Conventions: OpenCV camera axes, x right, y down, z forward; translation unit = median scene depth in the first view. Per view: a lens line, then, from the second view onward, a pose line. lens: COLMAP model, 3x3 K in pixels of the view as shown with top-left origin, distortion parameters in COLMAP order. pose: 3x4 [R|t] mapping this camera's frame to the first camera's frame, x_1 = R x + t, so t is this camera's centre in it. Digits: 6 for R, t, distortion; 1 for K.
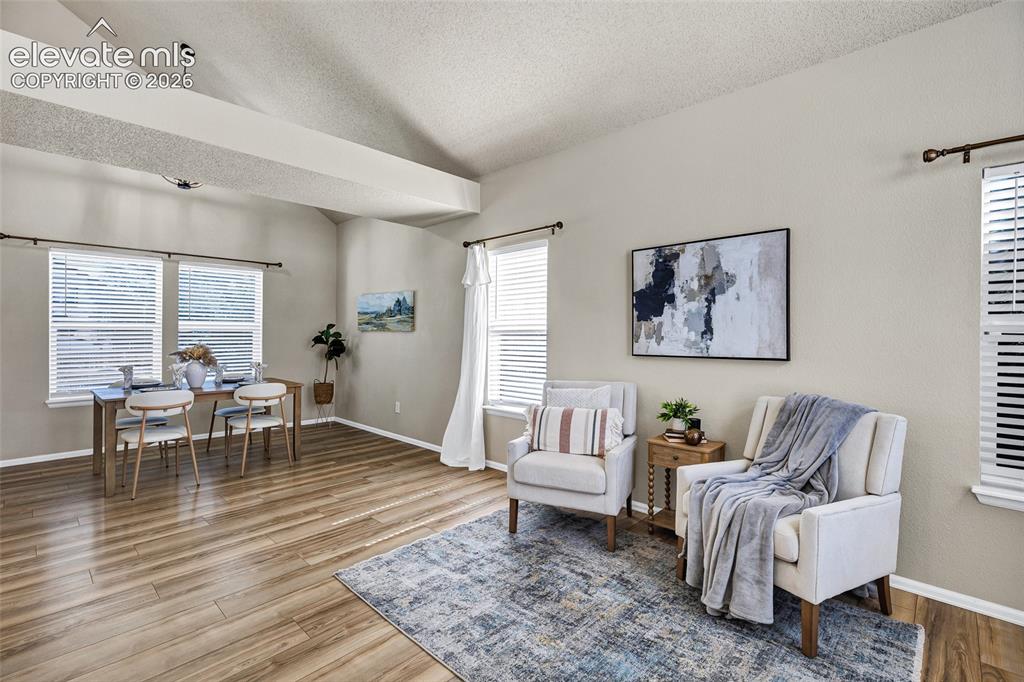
lens RADIAL K [[468.7, 0, 515.6], [0, 468.7, 339.5], [0, 0, 1]] dist [0.011022, -0.001665]
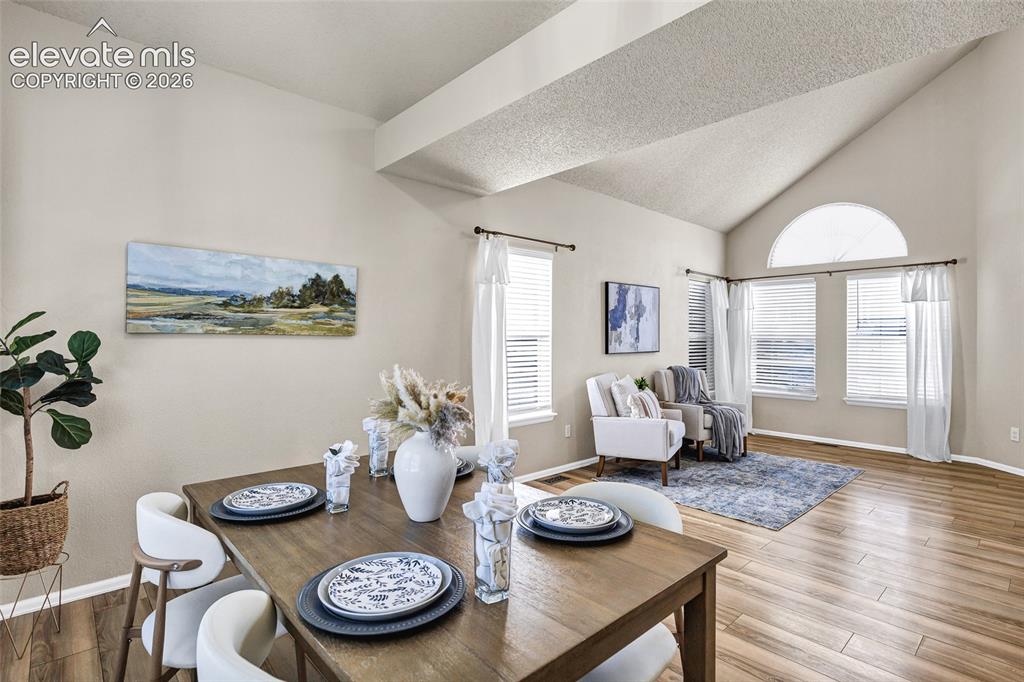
lens RADIAL K [[502.8, 0, 512.4], [0, 502.8, 340.2], [0, 0, 1]] dist [0.006596, 0.000237]
pose [[0.063304, -0.017250, 0.997845, -1.376846], [0.001310, 0.999851, 0.017201, -0.037628], [-0.997993, 0.000218, 0.063317, 1.244813]]
